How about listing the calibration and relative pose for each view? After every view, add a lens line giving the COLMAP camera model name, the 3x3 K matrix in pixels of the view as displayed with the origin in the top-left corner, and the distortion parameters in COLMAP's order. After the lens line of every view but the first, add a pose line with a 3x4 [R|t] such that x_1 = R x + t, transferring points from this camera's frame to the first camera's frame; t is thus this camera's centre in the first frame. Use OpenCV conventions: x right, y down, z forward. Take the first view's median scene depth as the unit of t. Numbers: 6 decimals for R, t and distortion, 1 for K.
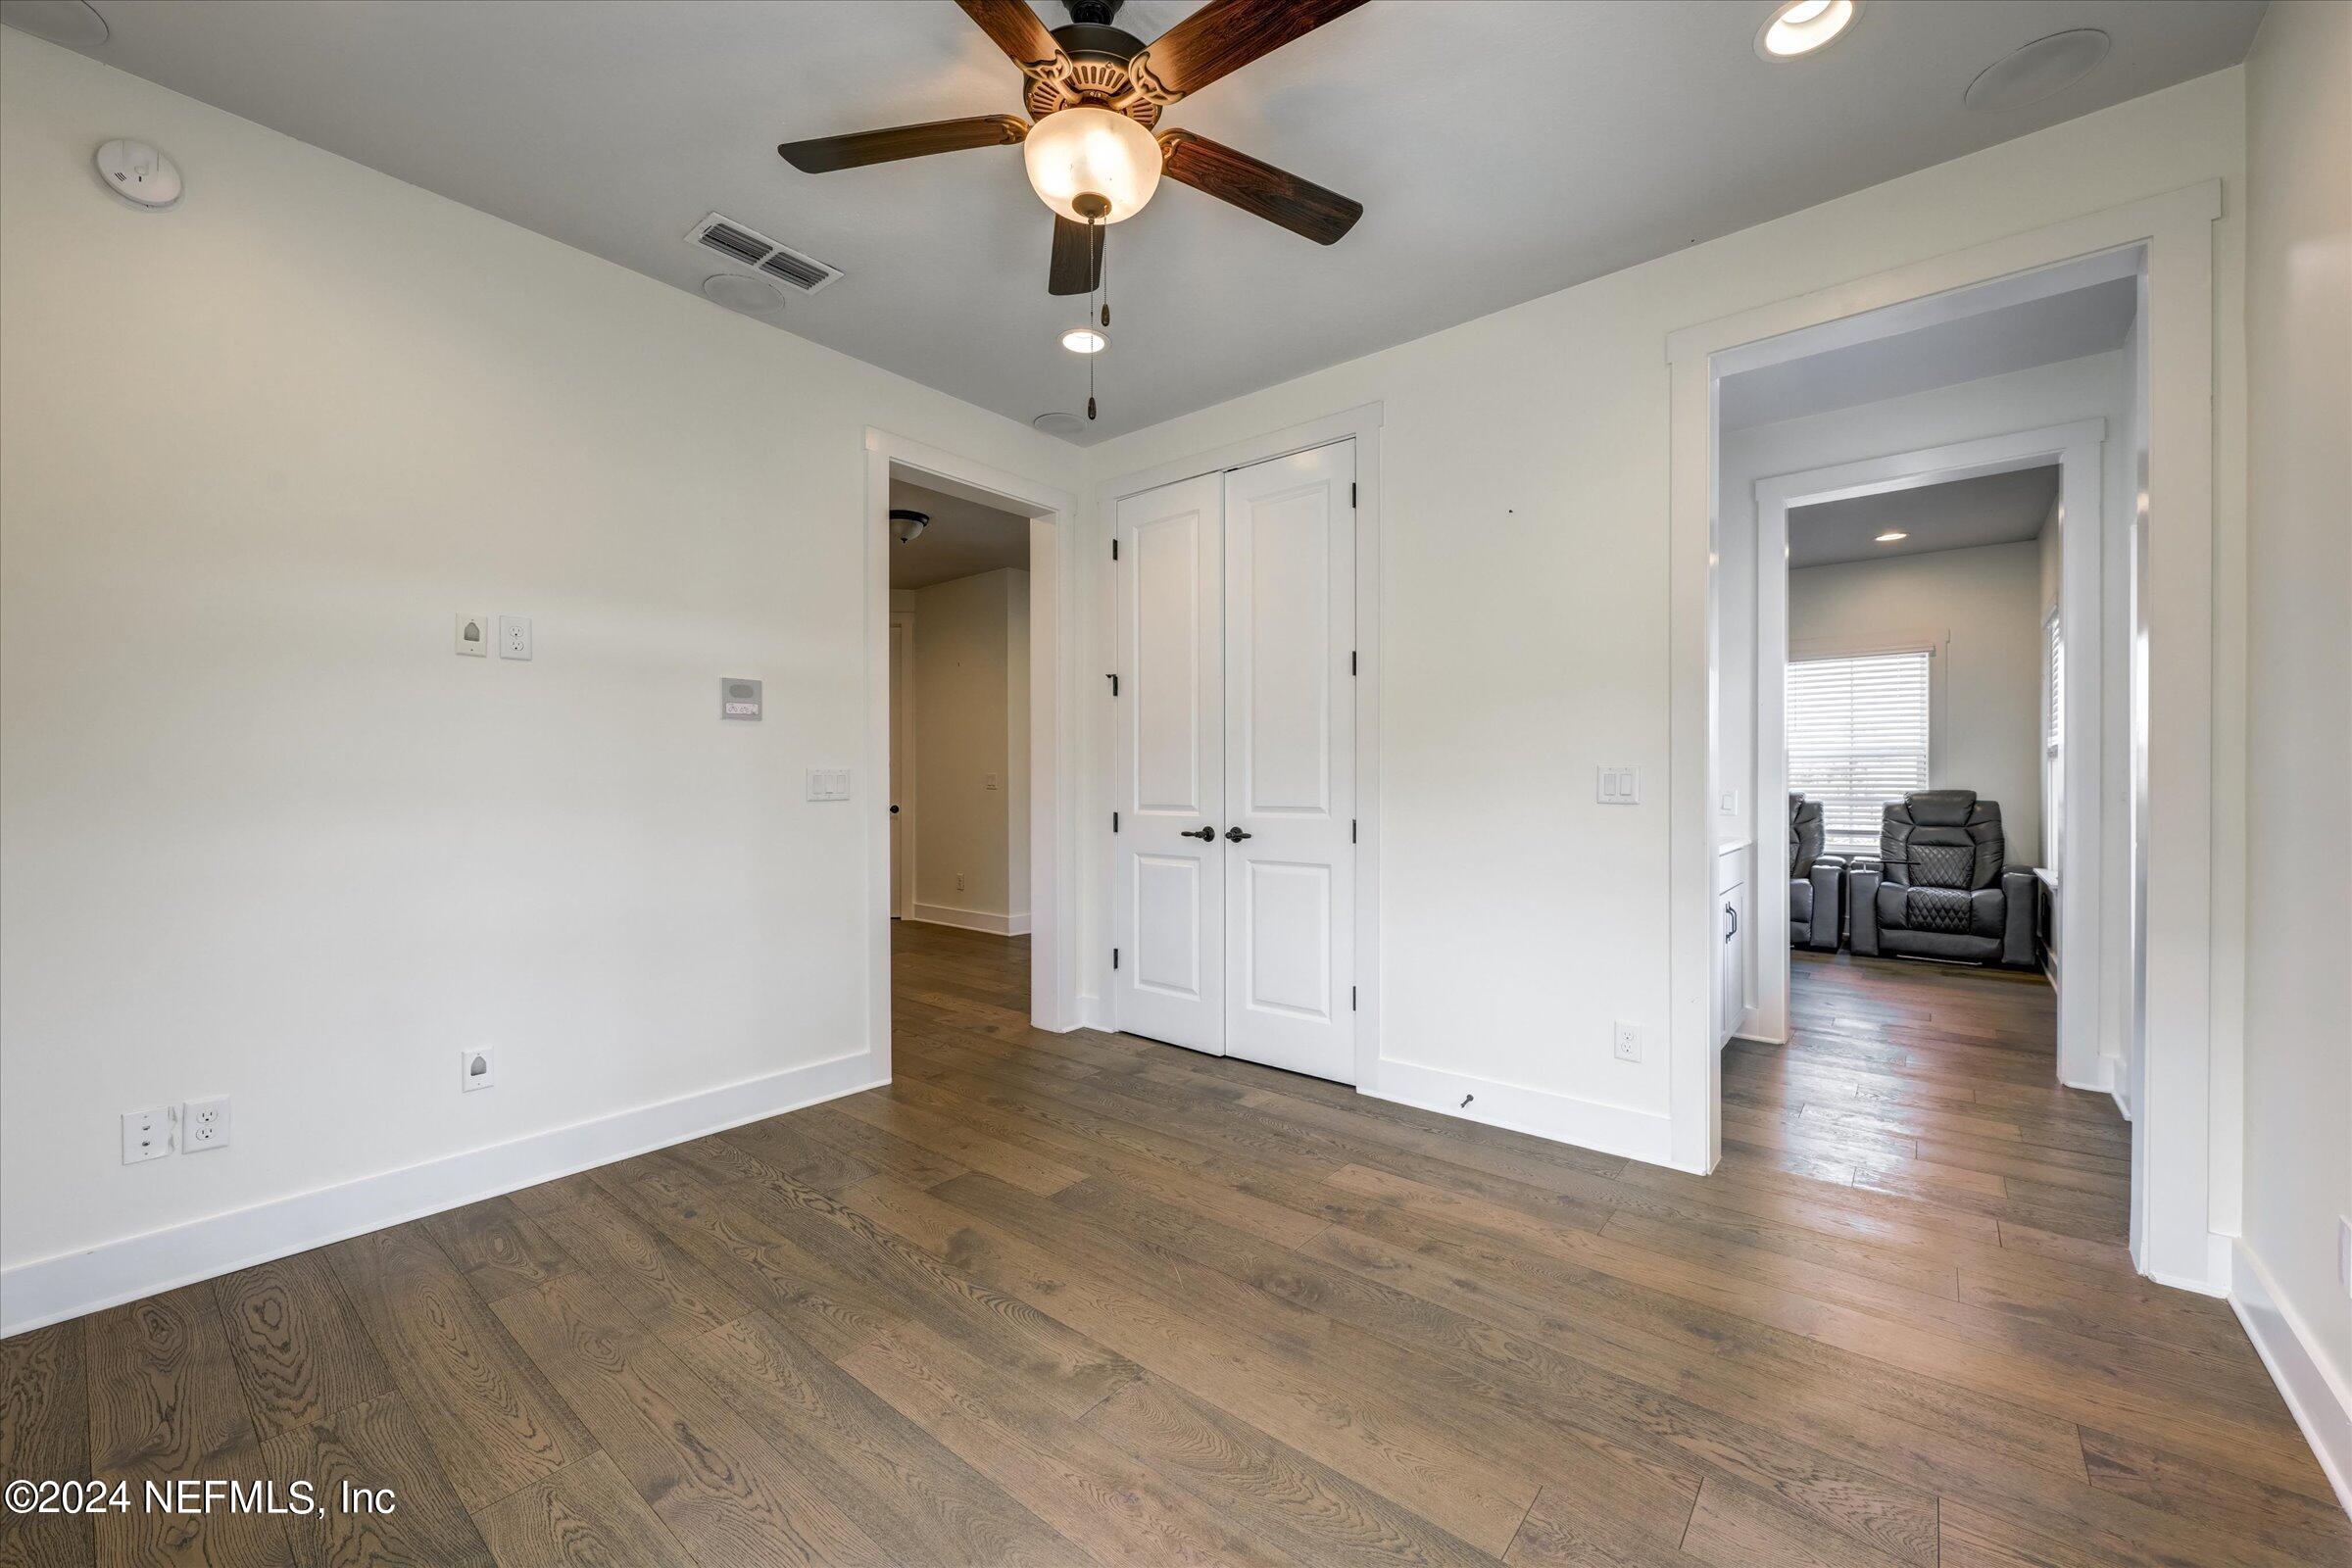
lens RADIAL K [[966.2, 0, 1229.8], [0, 966.2, 780.3], [0, 0, 1]] dist [0.006553, -0.000216]
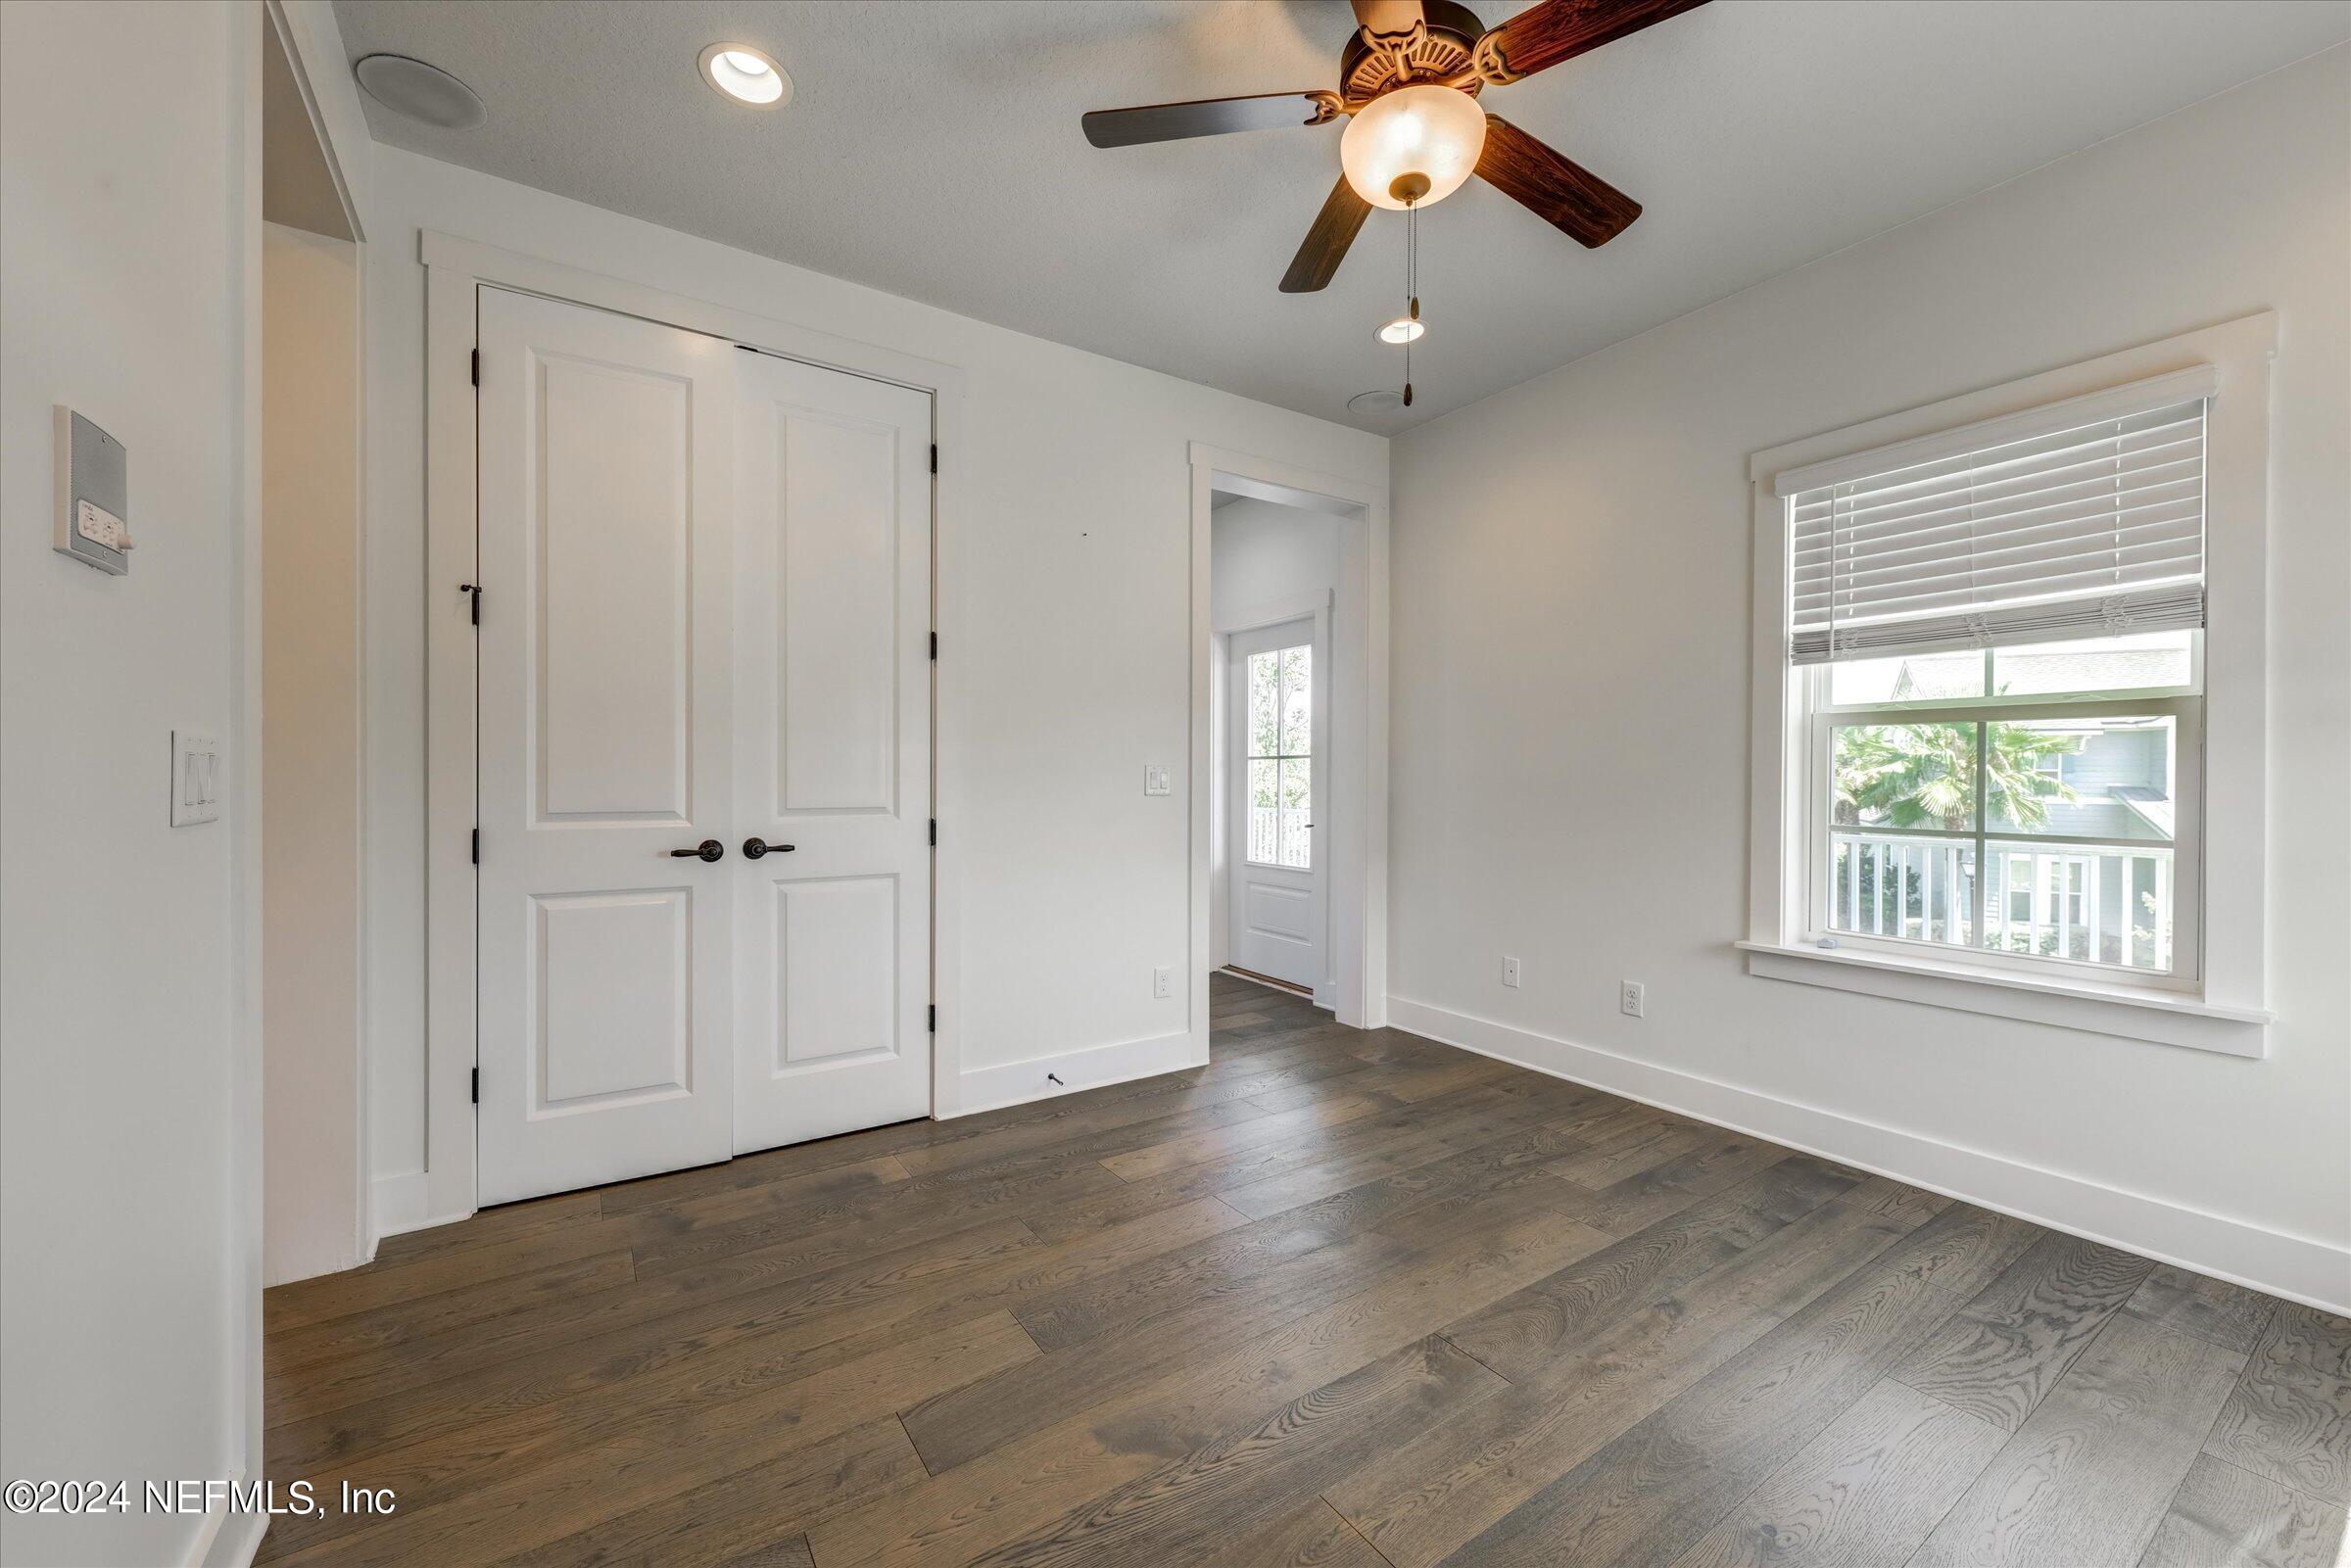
lens RADIAL K [[907.8, 0, 1175.5], [0, 907.8, 784.0], [0, 0, 1]] dist [0.008387, -0.000172]
pose [[0.287799, -0.002668, 0.957687, -0.678916], [-0.008754, 0.999947, 0.005417, 0.000821], [-0.957651, -0.009943, 0.287761, 0.596592]]
